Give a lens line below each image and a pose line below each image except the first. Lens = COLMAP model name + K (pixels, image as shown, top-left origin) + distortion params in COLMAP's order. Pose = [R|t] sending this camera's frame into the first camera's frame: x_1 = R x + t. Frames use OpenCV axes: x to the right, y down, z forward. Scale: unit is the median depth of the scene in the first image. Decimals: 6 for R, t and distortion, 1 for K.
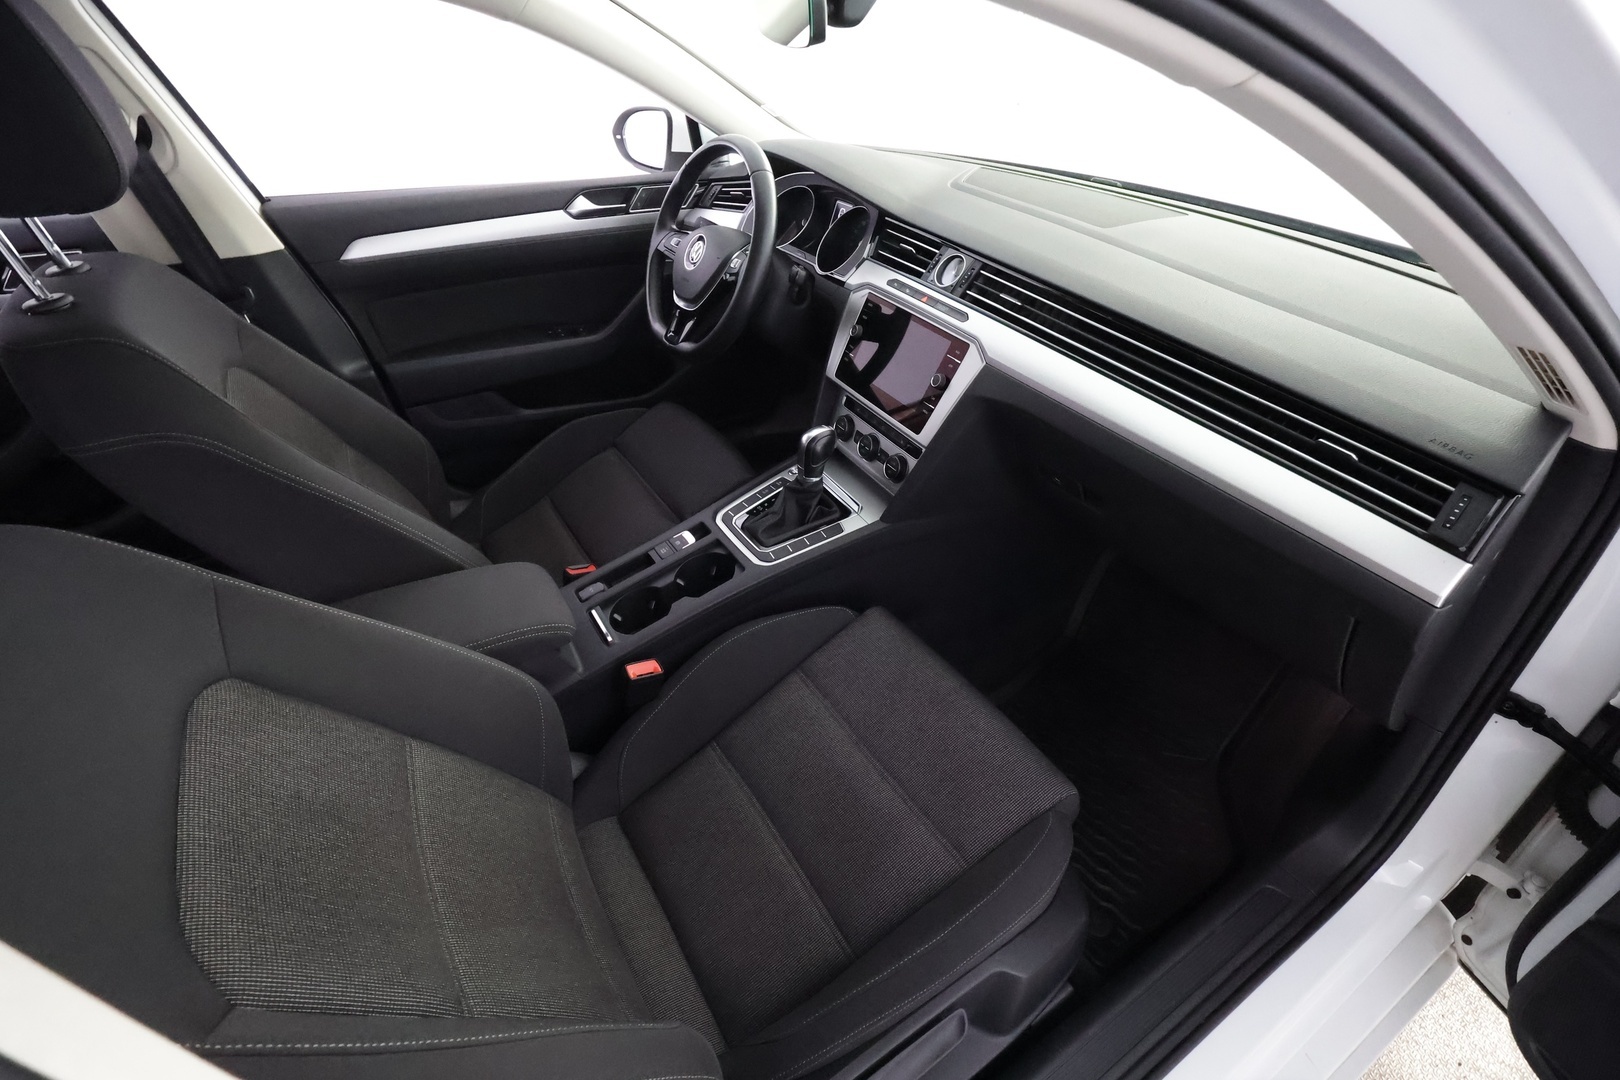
lens RADIAL K [[752.8, 0, 827.9], [0, 752.8, 534.8], [0, 0, 1]] dist [0.009360, 0.000255]
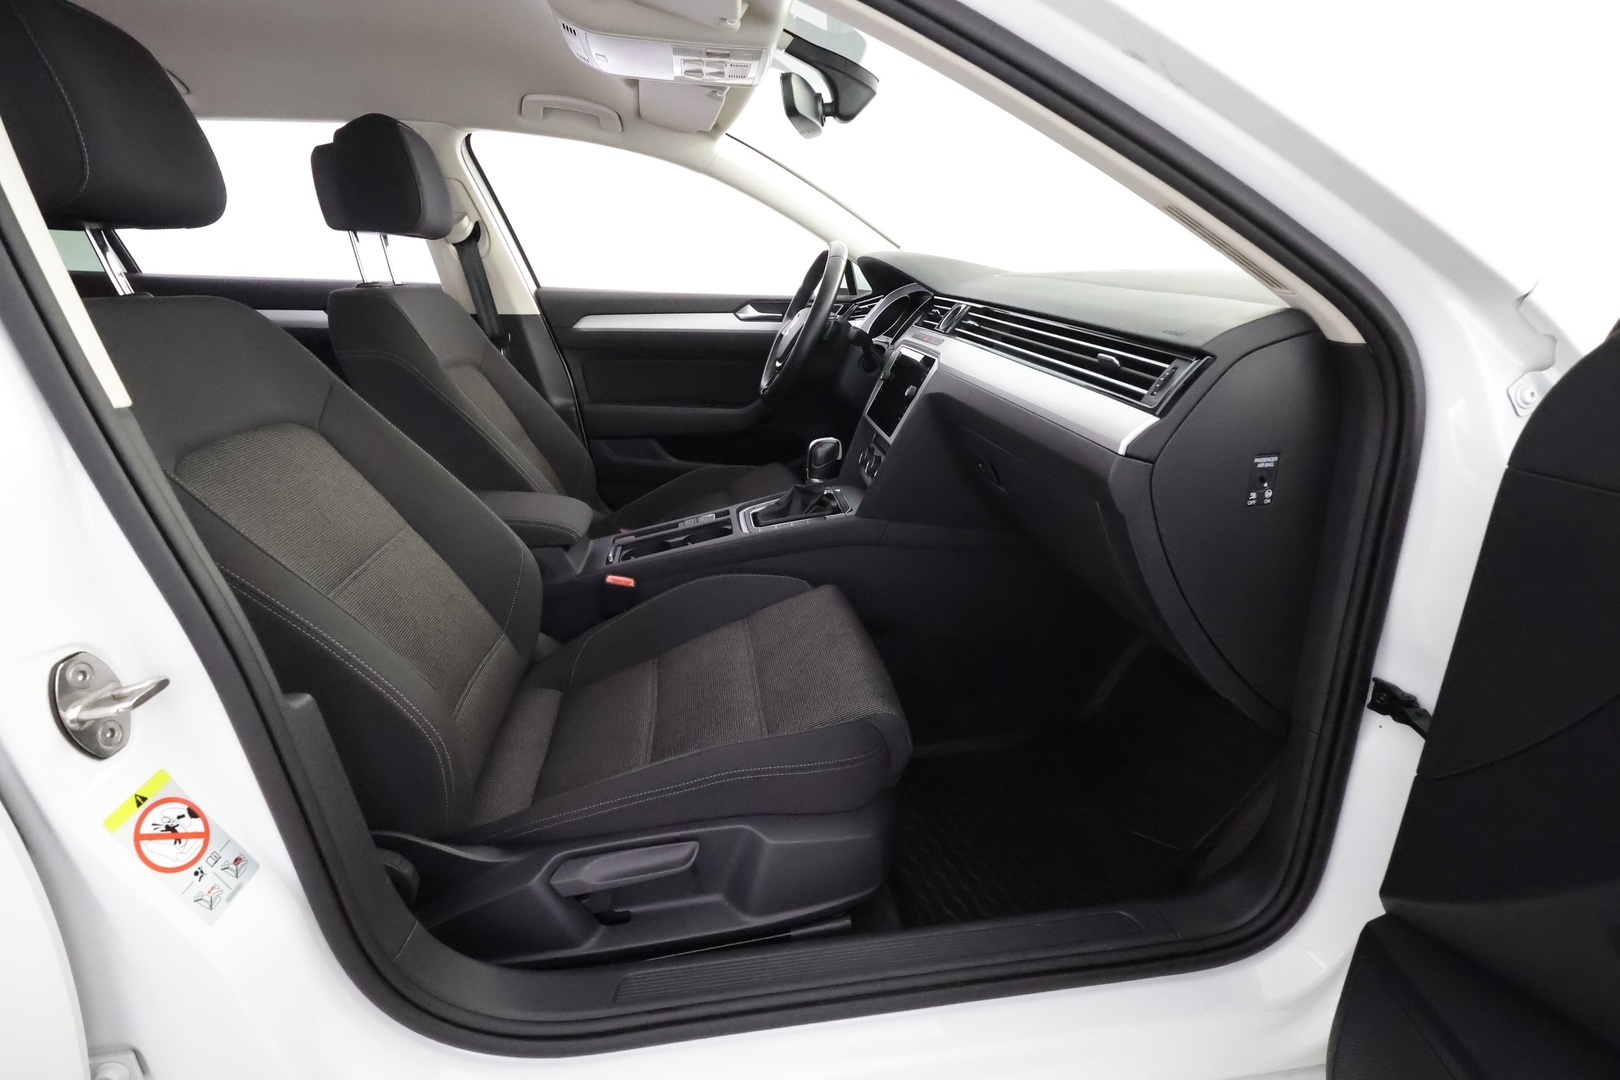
lens RADIAL K [[762.0, 0, 815.8], [0, 762.0, 533.6], [0, 0, 1]] dist [0.002290, 0.001695]
pose [[0.915769, 0.126735, -0.381188, 0.436478], [-0.232225, 0.941317, -0.244935, 0.288752], [0.327777, 0.312826, 0.891461, -0.021234]]
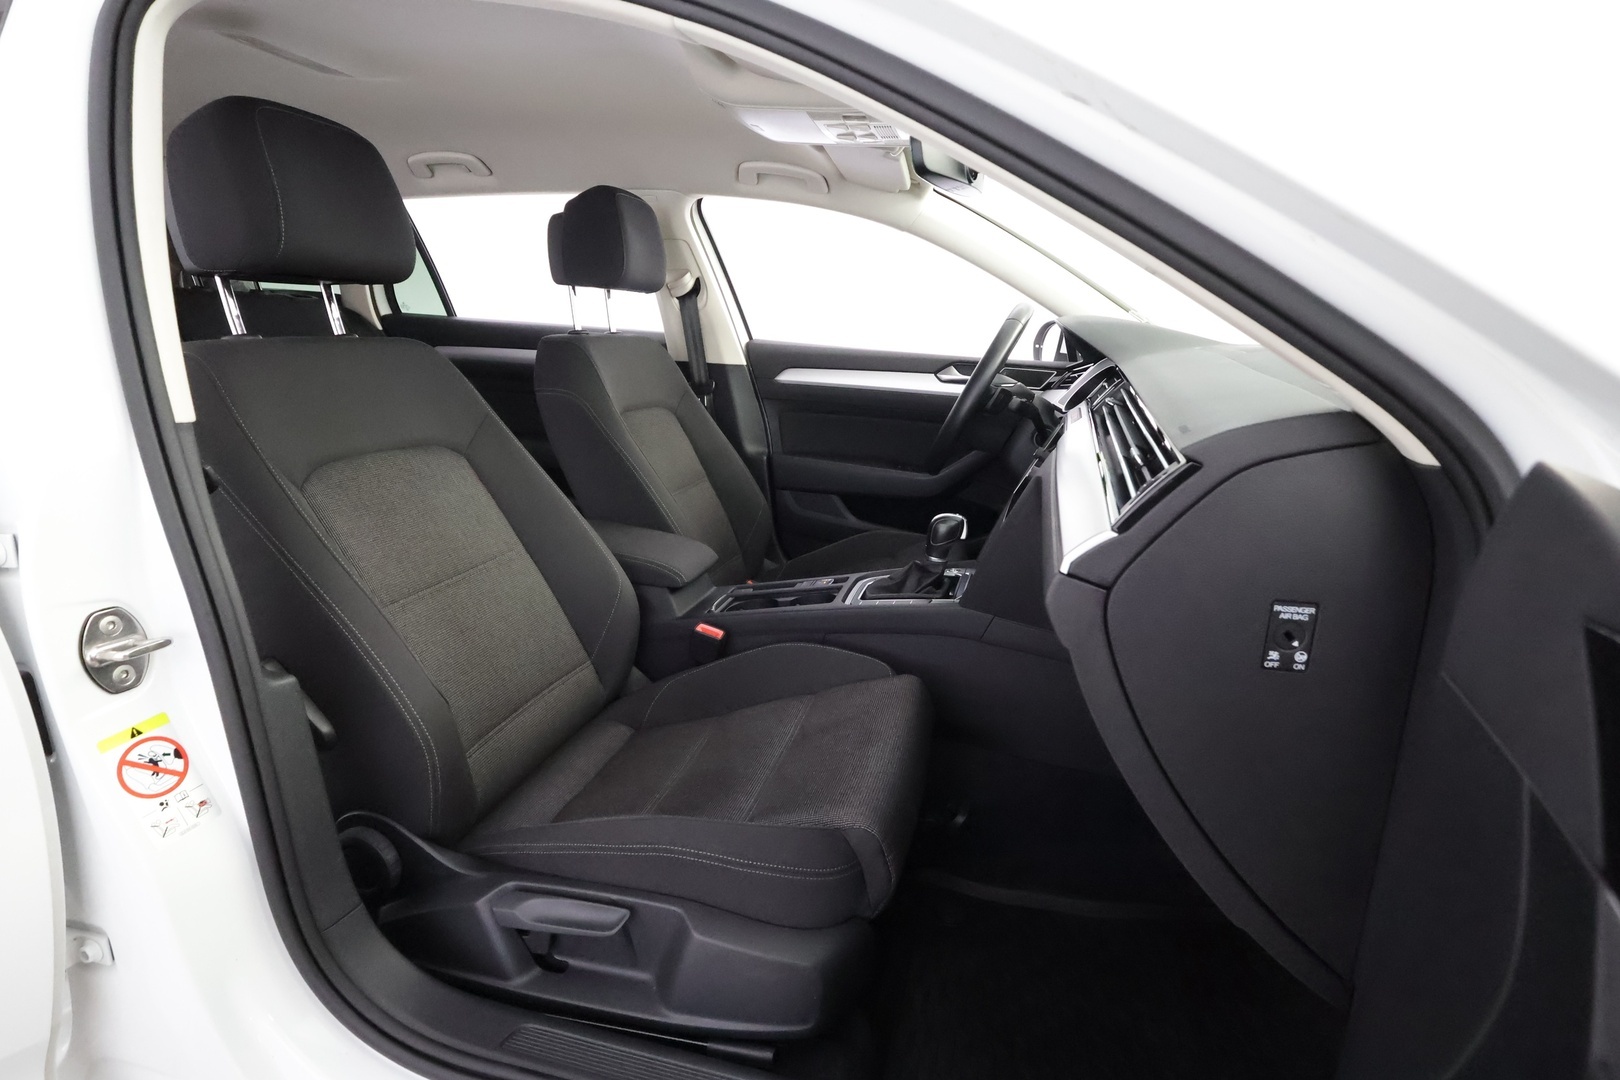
lens RADIAL K [[806.2, 0, 814.7], [0, 806.2, 533.7], [0, 0, 1]] dist [0.000799, 0.000533]
pose [[0.688058, 0.201235, -0.697195, 0.641006], [-0.447404, 0.874079, -0.189251, 0.182431], [0.571320, 0.442144, 0.691450, 0.108394]]
